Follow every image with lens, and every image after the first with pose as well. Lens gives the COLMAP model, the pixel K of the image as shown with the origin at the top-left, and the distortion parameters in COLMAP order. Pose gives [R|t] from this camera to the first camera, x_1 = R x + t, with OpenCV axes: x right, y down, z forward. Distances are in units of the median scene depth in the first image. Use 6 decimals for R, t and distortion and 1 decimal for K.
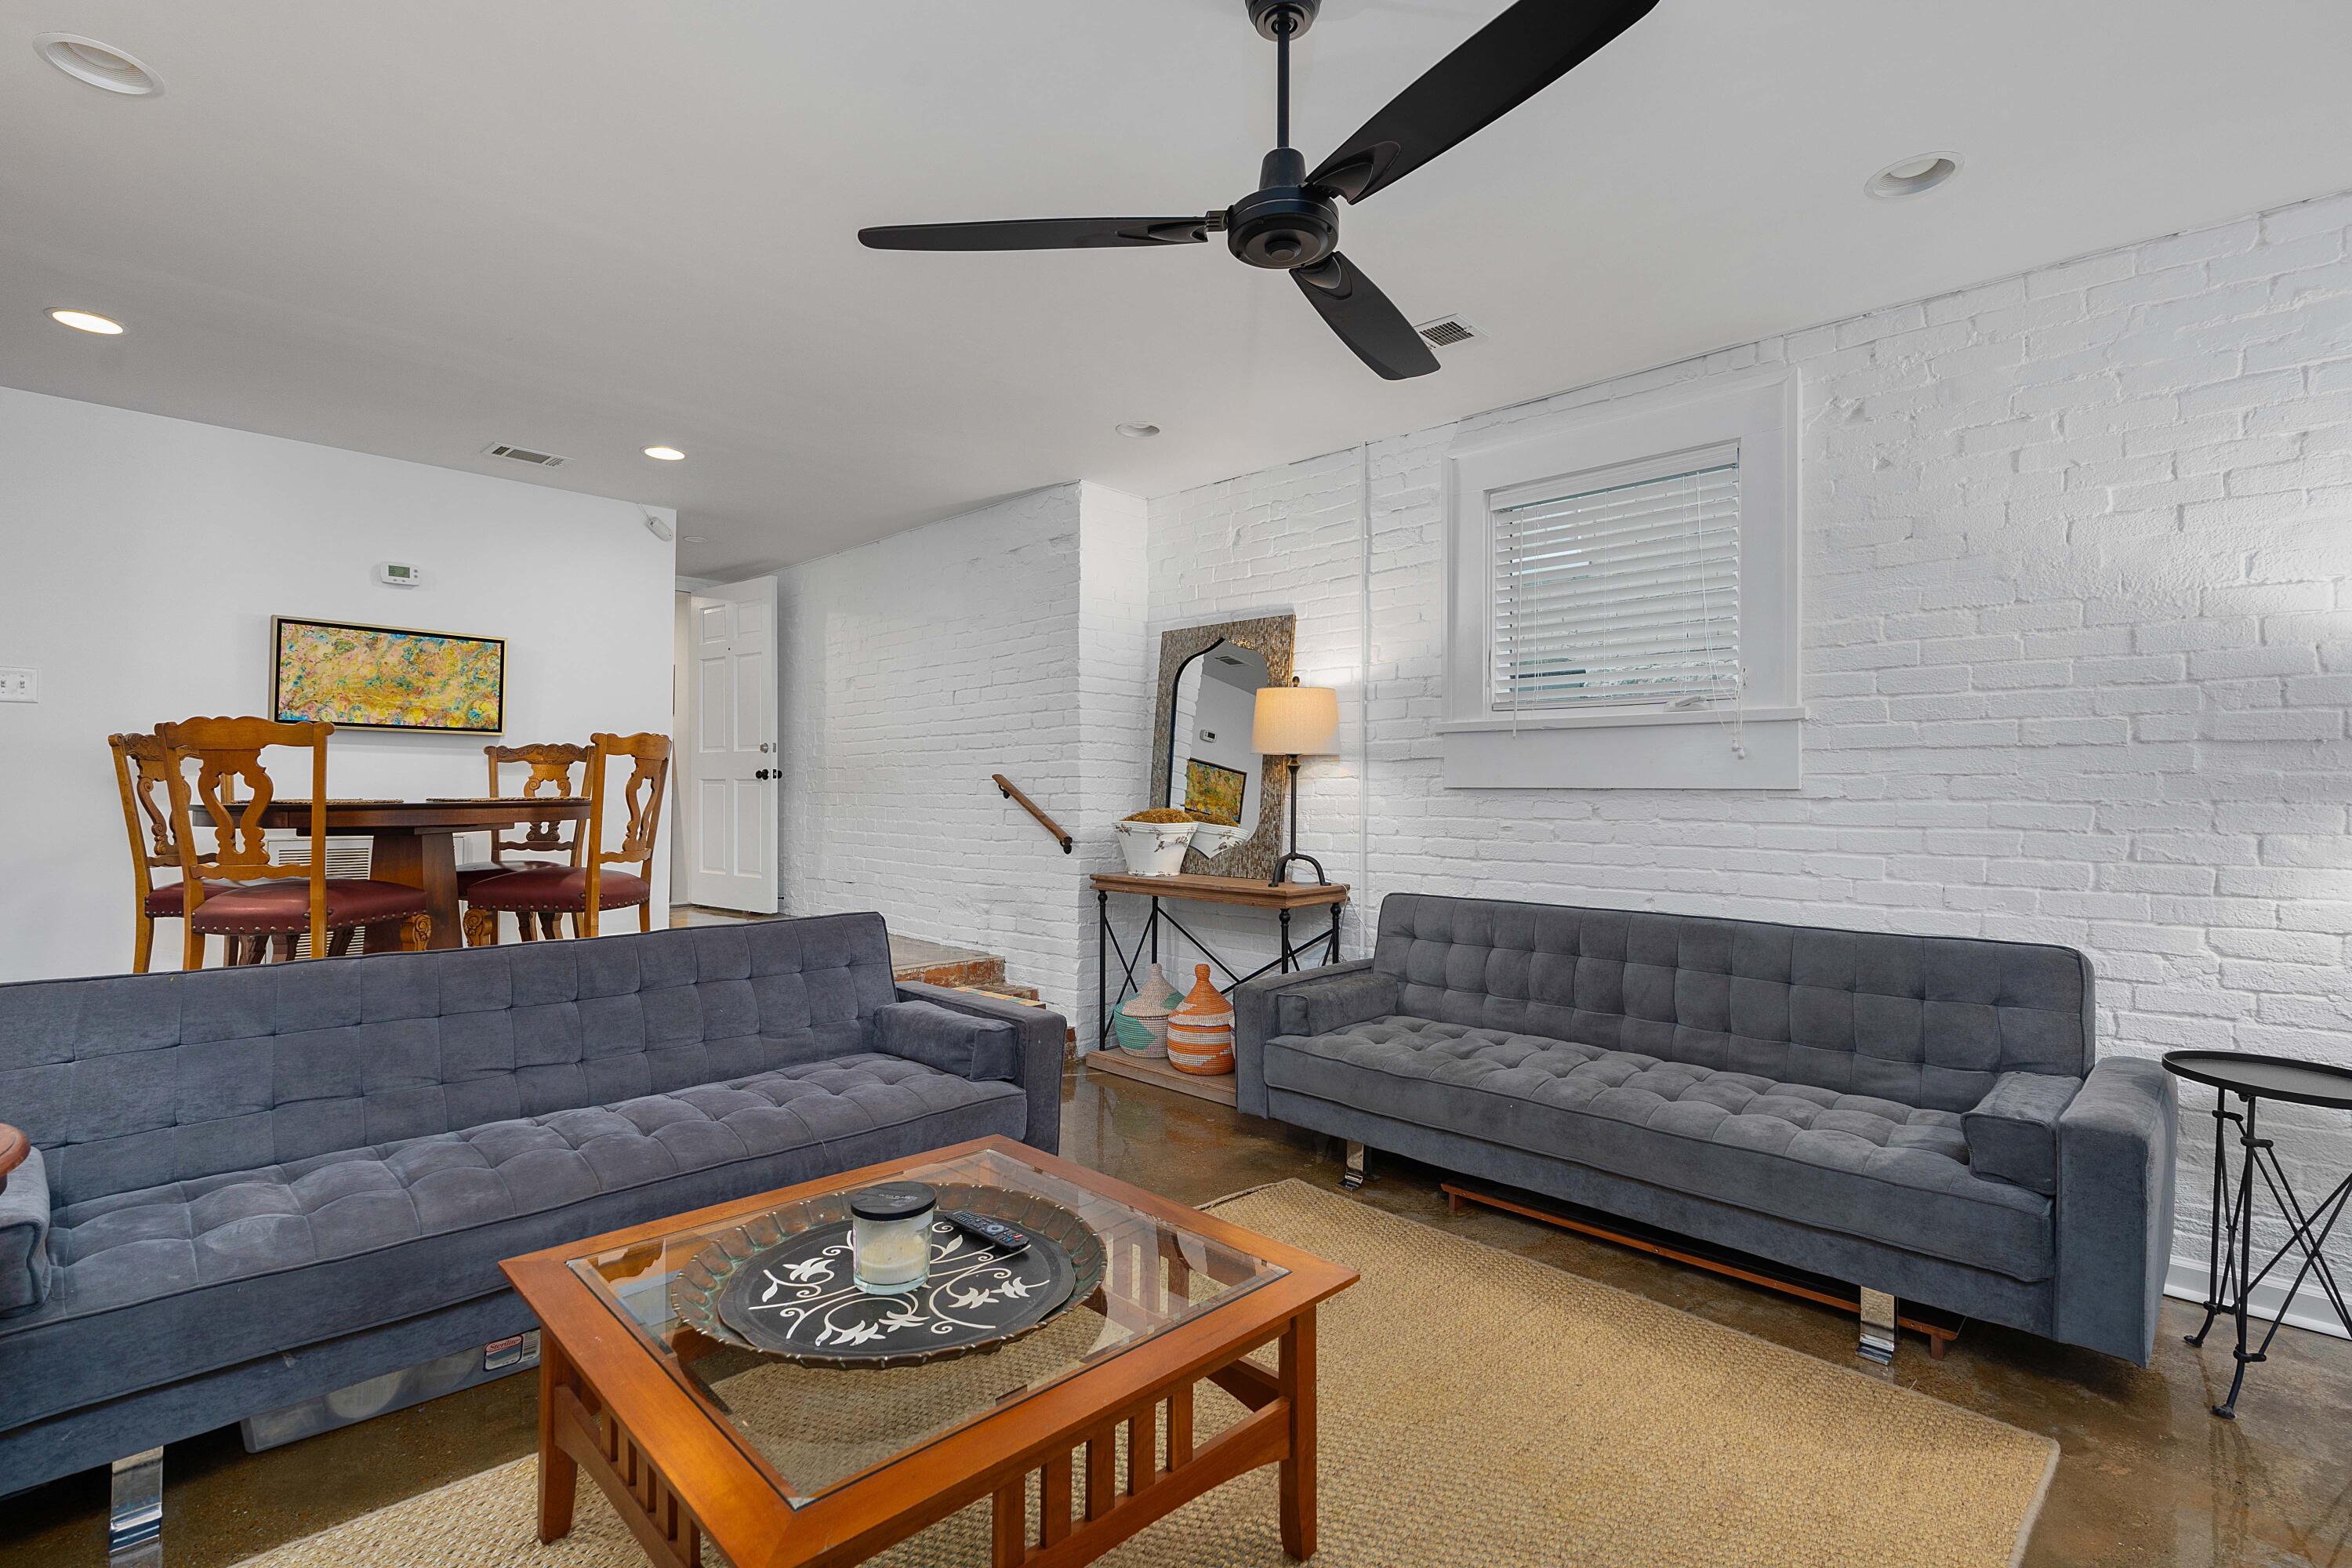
lens RADIAL K [[1072.7, 0, 1161.2], [0, 1072.7, 783.1], [0, 0, 1]] dist [-0.000912, 0.000306]
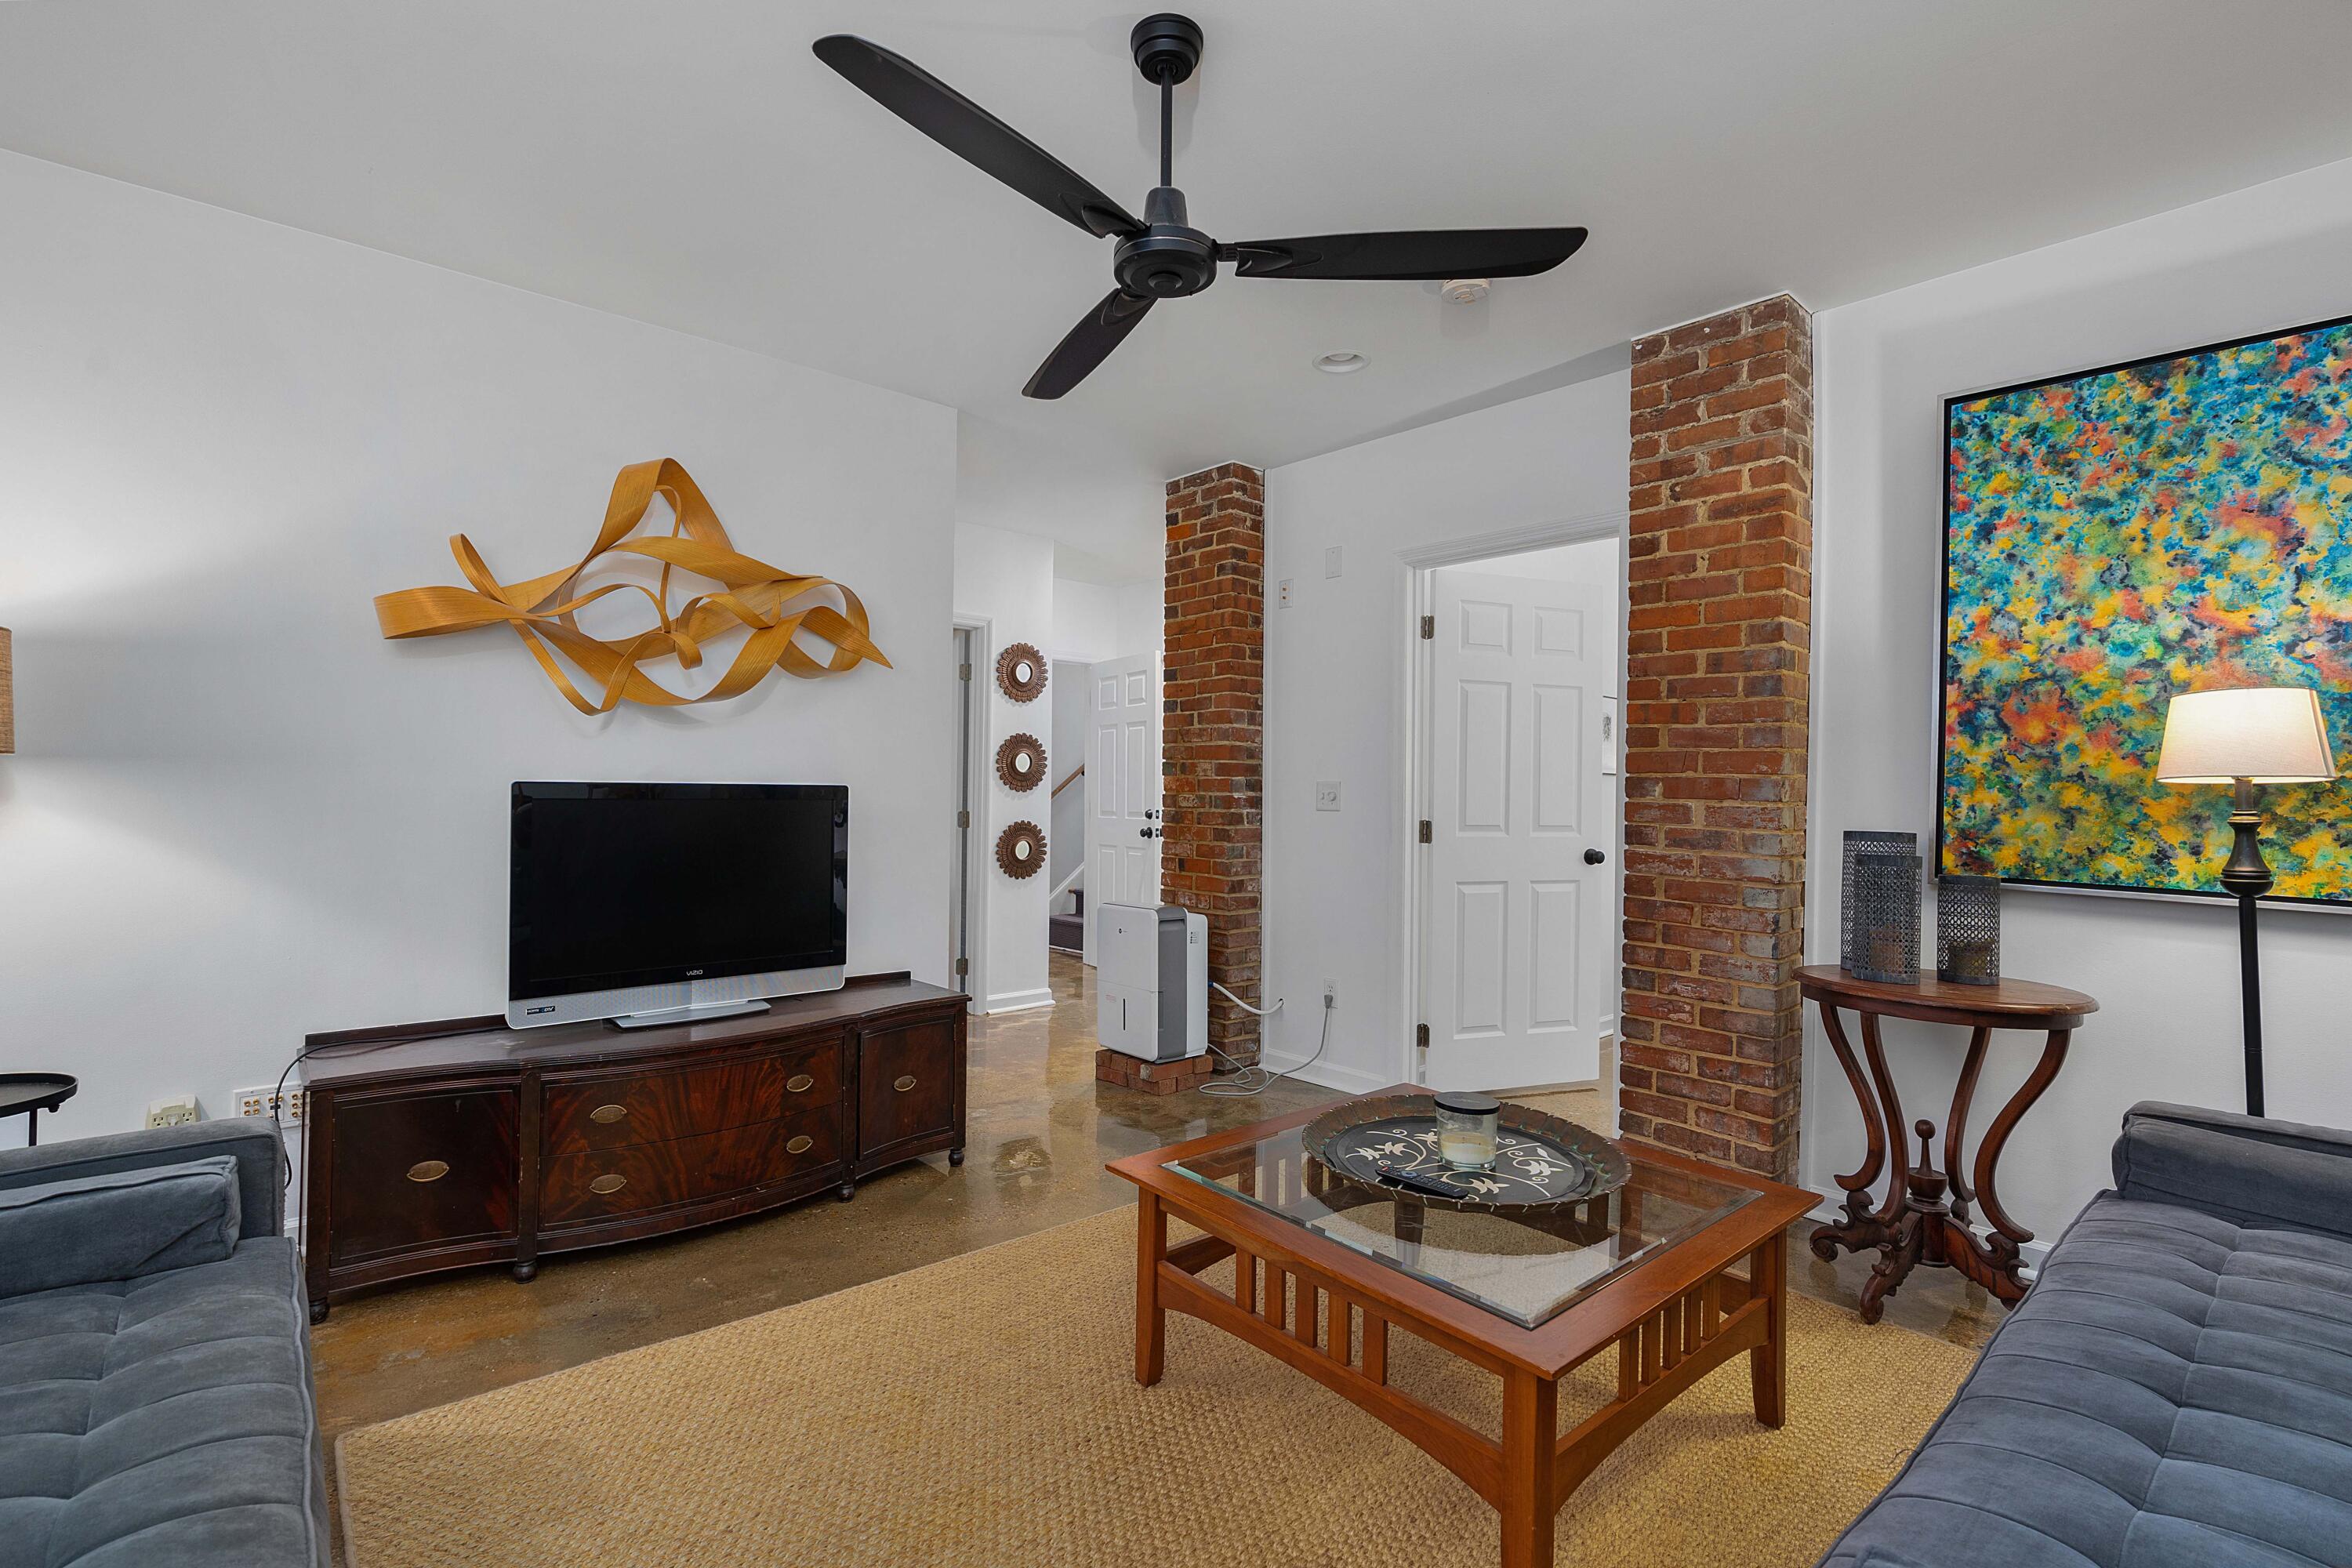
lens RADIAL K [[1072.7, 0, 1175.4], [0, 1072.7, 783.7], [0, 0, 1]] dist [-0.000912, 0.000306]
pose [[-0.998150, -0.012974, 0.059402, 0.022488], [-0.013626, 0.999851, -0.010587, 0.008627], [-0.059256, -0.011376, -0.998178, 1.504339]]
